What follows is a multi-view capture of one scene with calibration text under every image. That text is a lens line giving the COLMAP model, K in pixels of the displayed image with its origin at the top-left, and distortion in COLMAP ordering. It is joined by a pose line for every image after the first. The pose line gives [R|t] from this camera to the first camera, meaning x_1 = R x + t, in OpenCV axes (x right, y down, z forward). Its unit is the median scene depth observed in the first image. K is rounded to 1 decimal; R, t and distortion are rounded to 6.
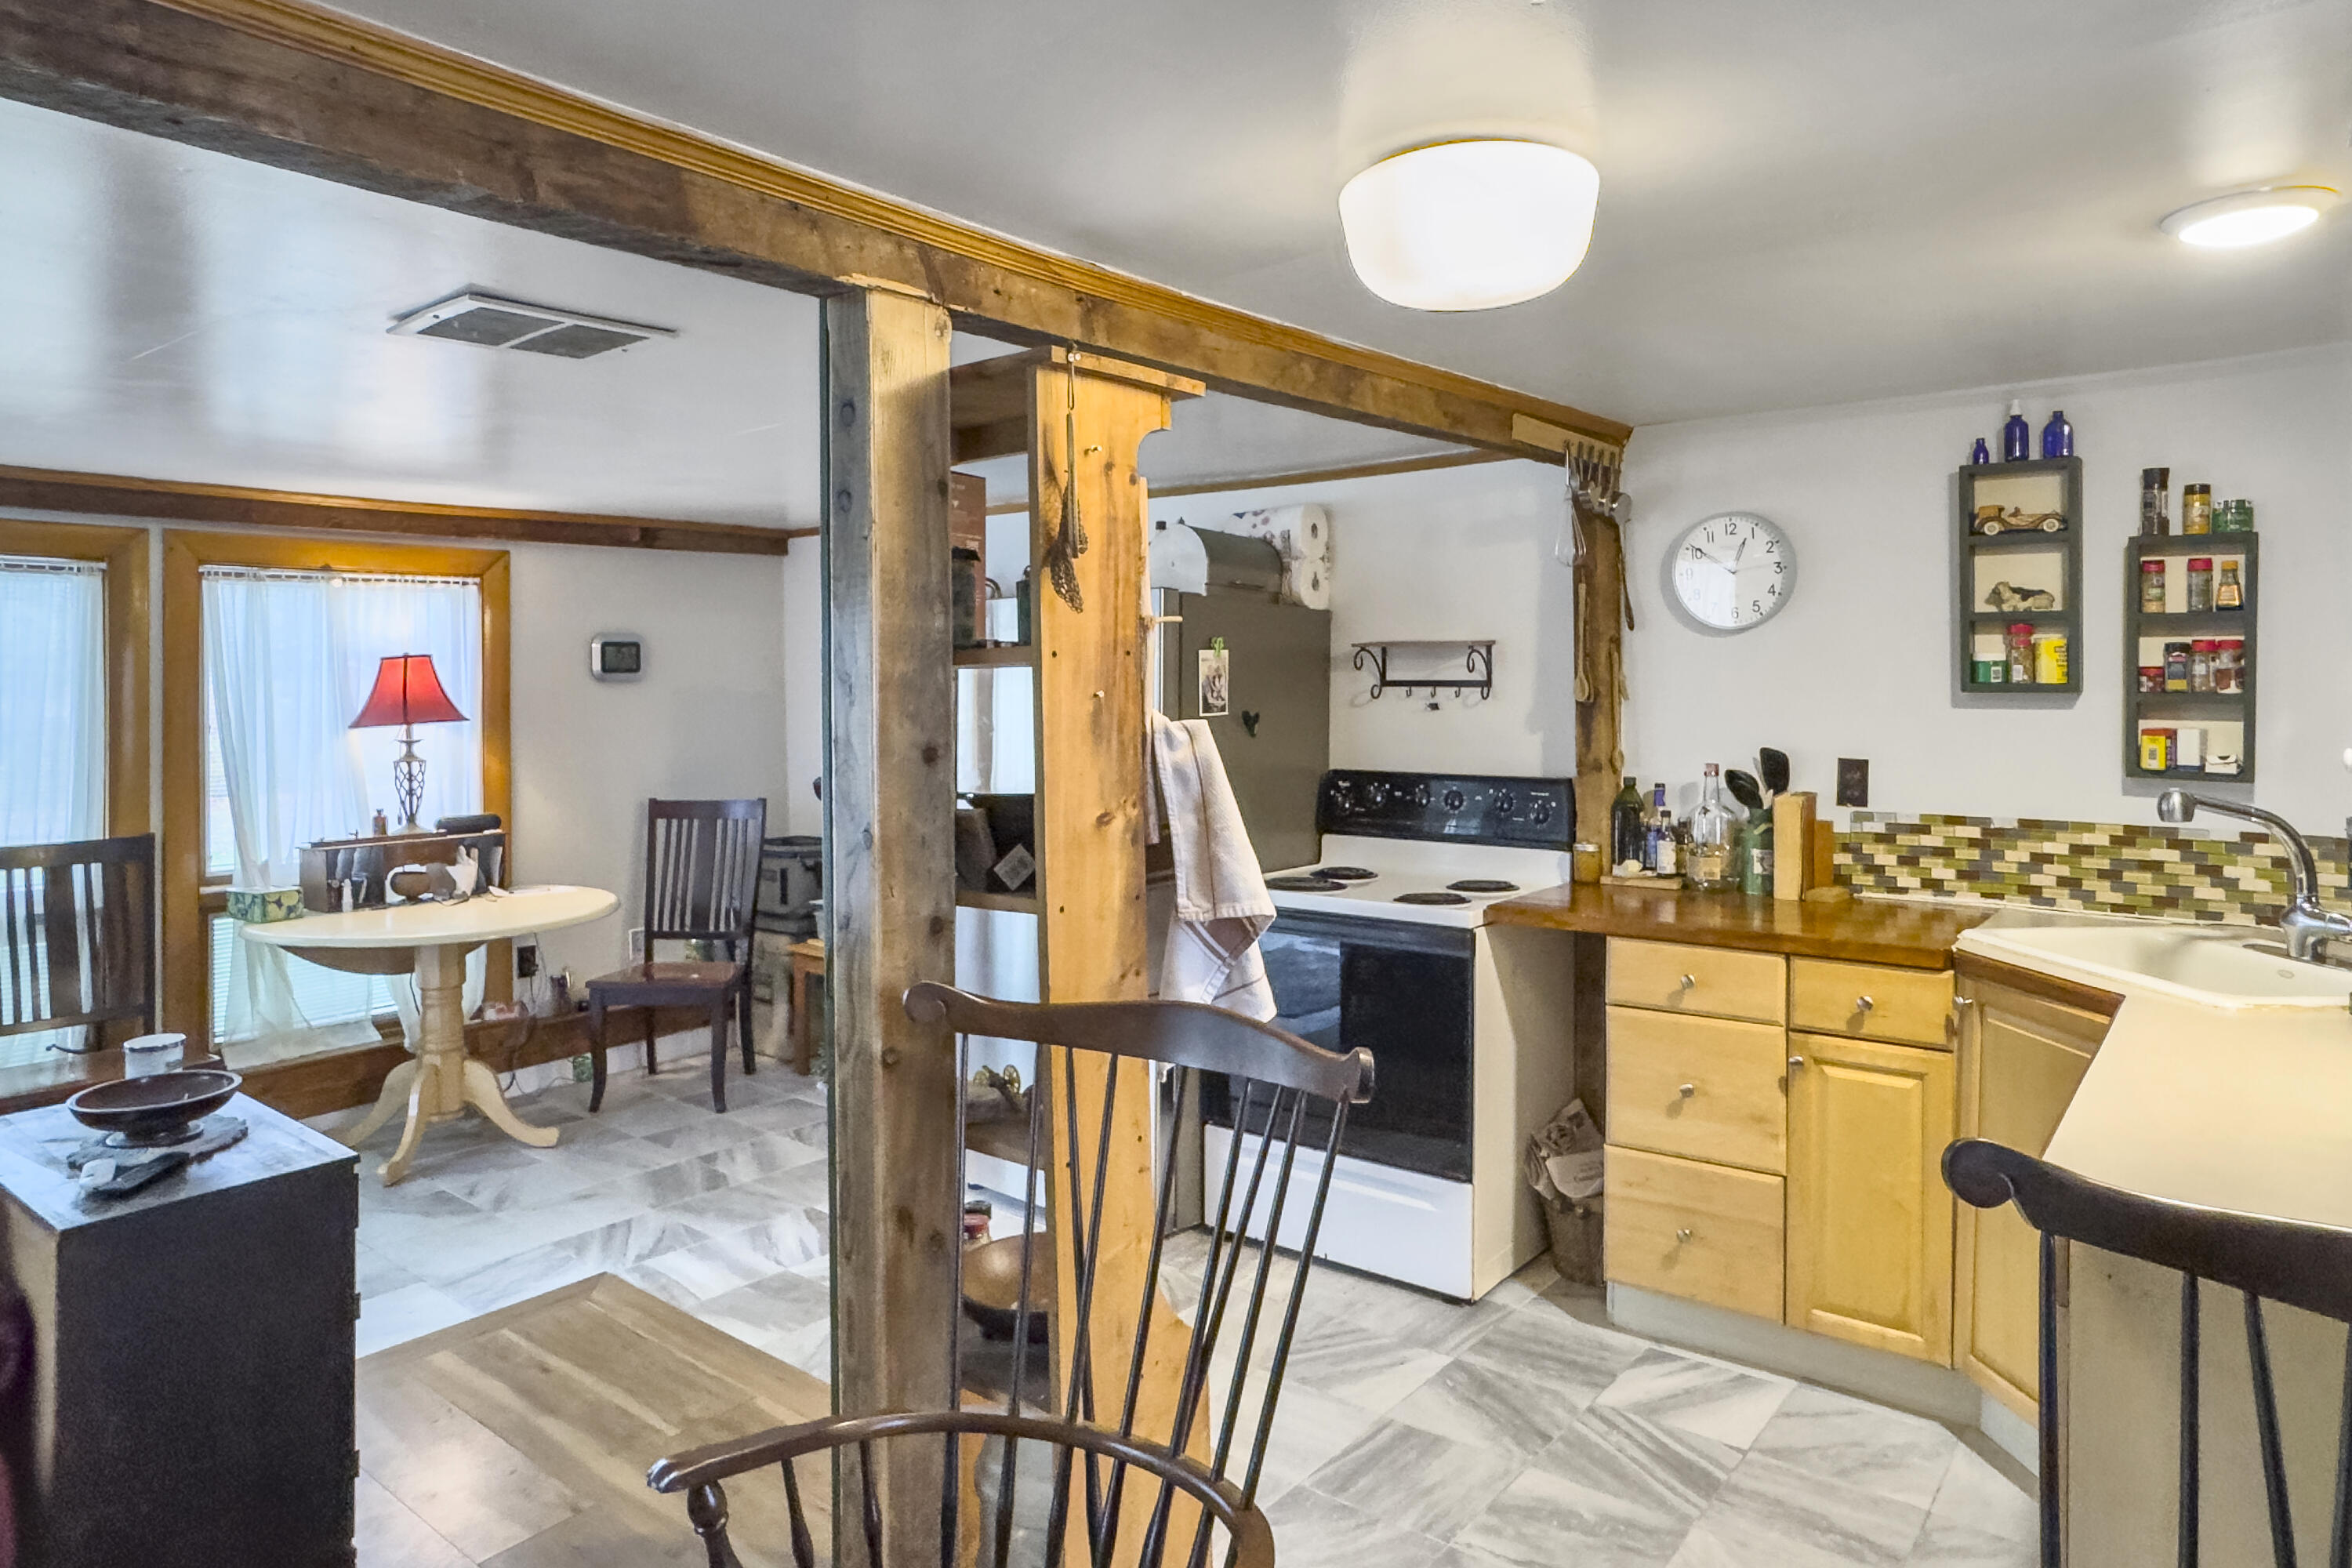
lens RADIAL K [[1435.5, 0, 1175.1], [0, 1435.5, 683.5], [0, 0, 1]] dist [-0.000829, -0.000198]
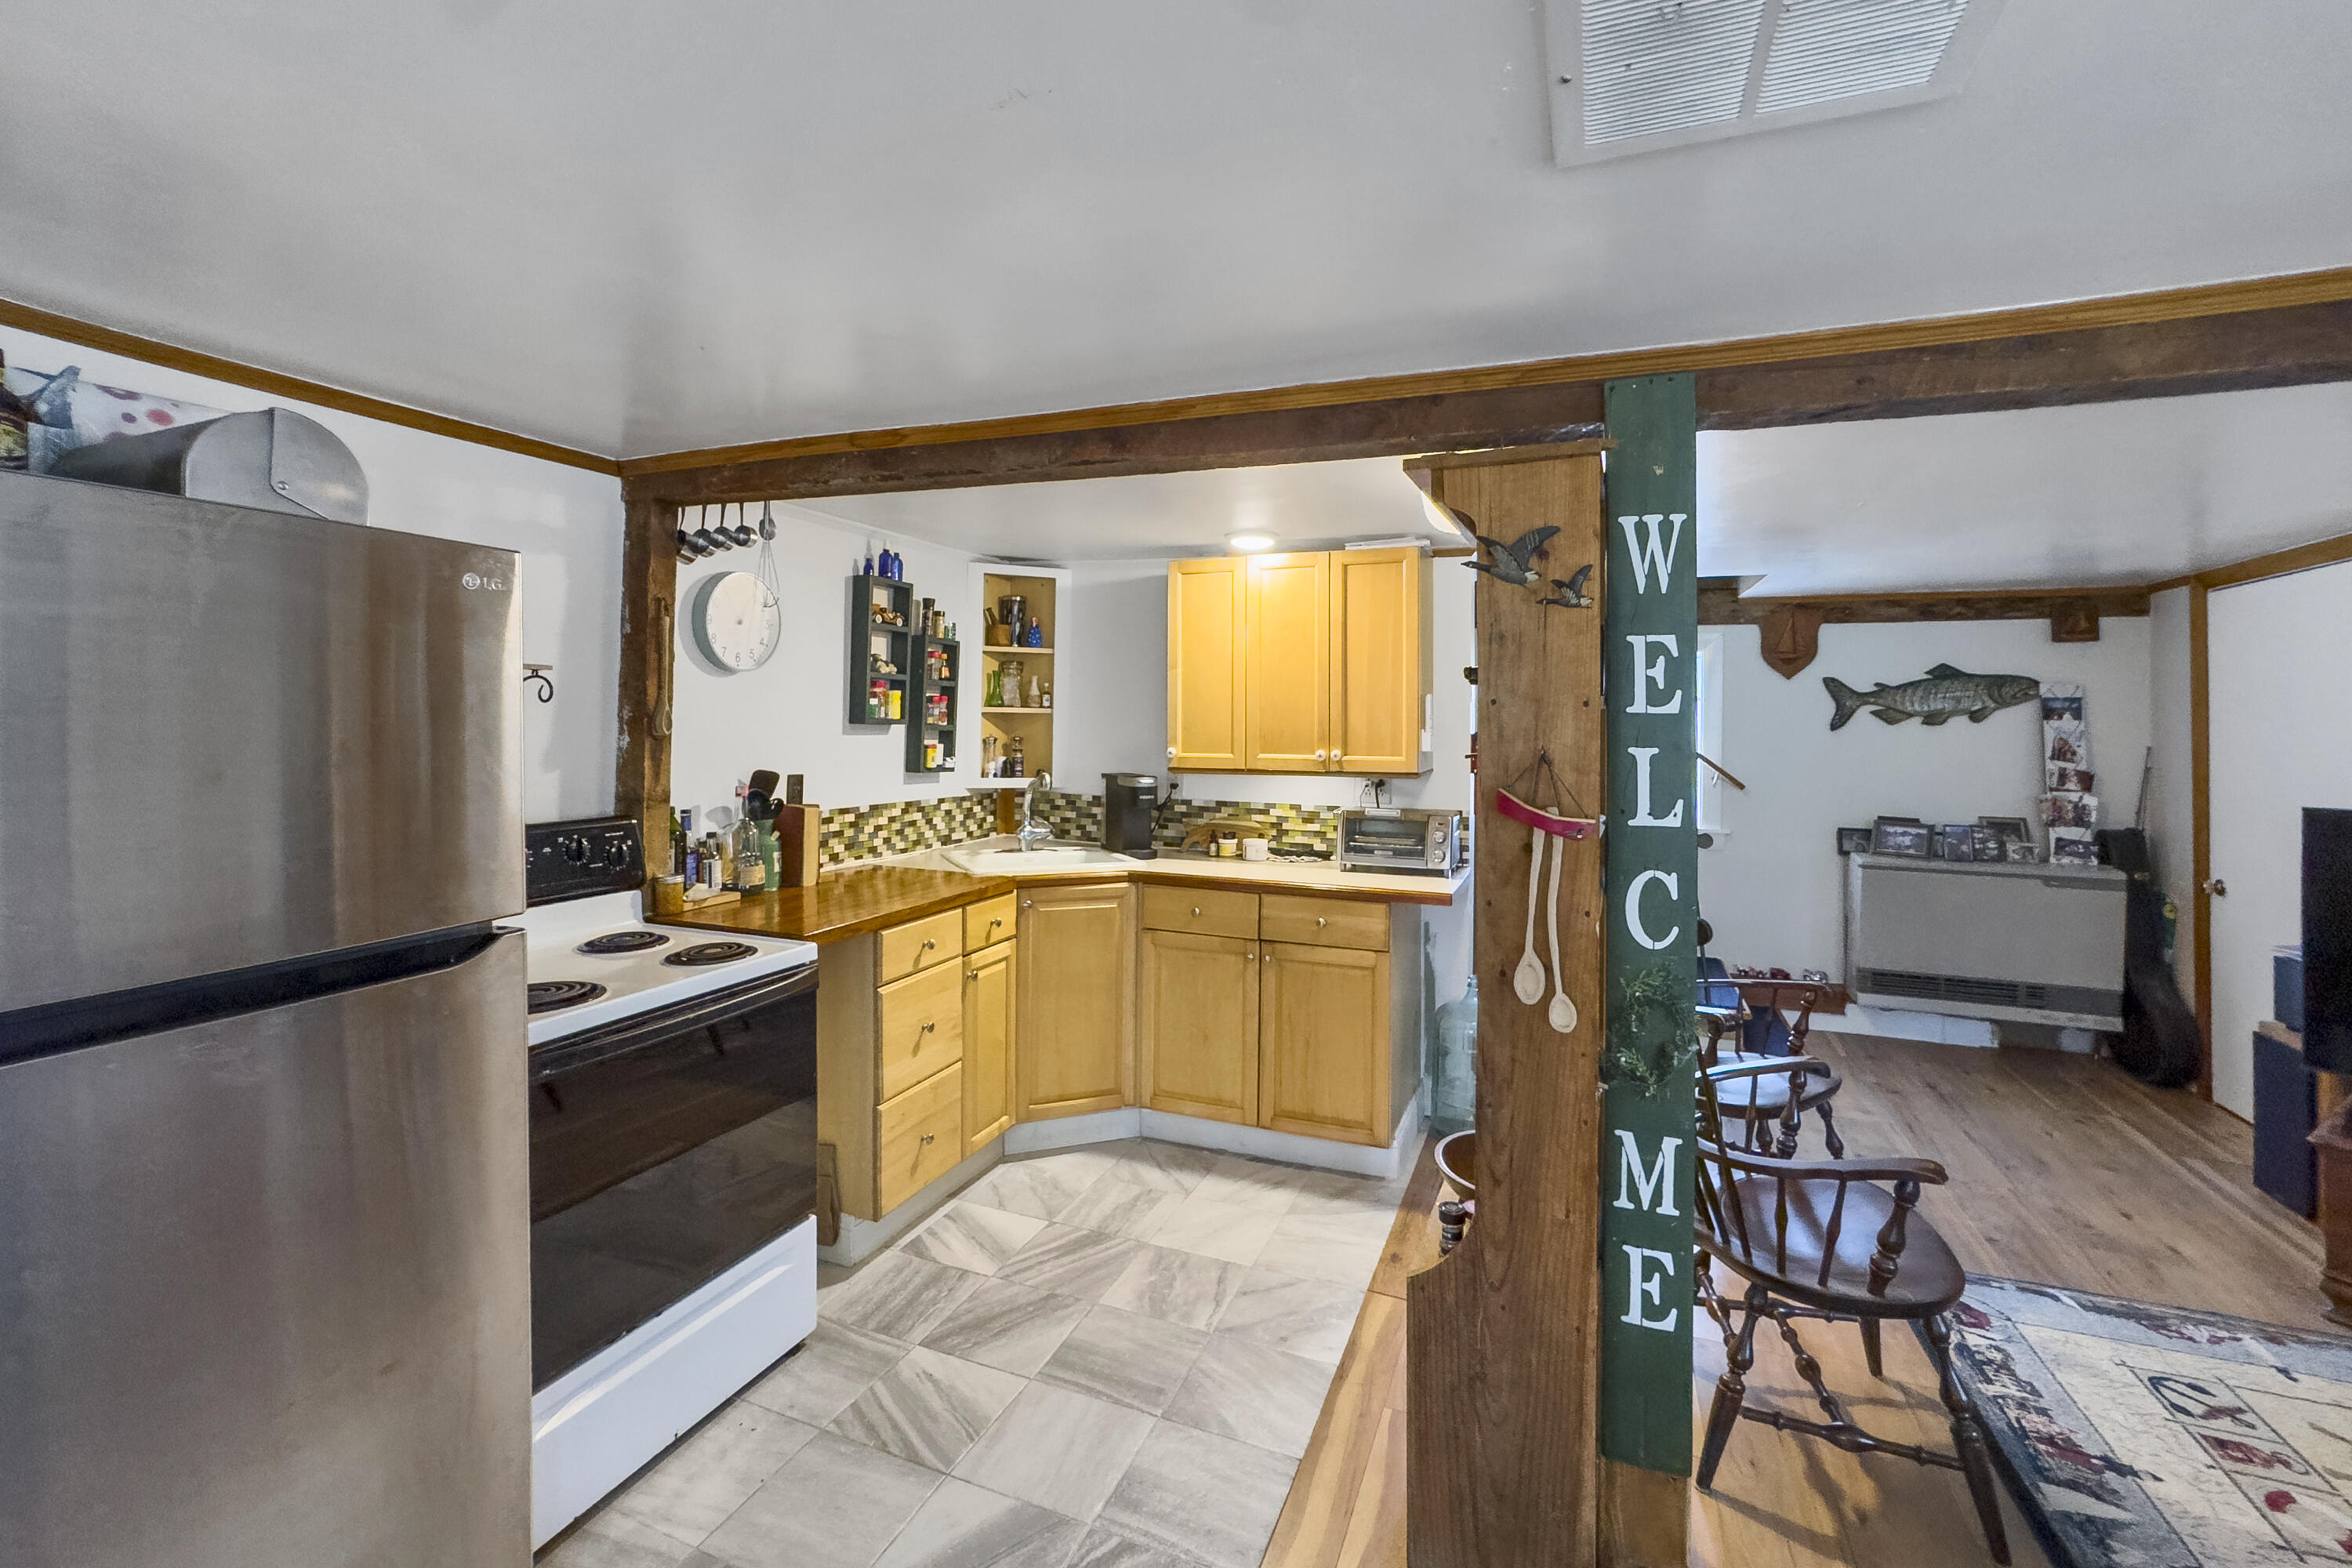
lens RADIAL K [[1000.6, 0, 1175.9], [0, 1000.6, 724.7], [0, 0, 1]] dist [-0.000699, -0.000085]
pose [[-0.274599, -0.000330, 0.961559, -0.576352], [-0.002253, 0.999997, -0.000300, 0.006398], [-0.961556, -0.002248, -0.274599, 1.020219]]
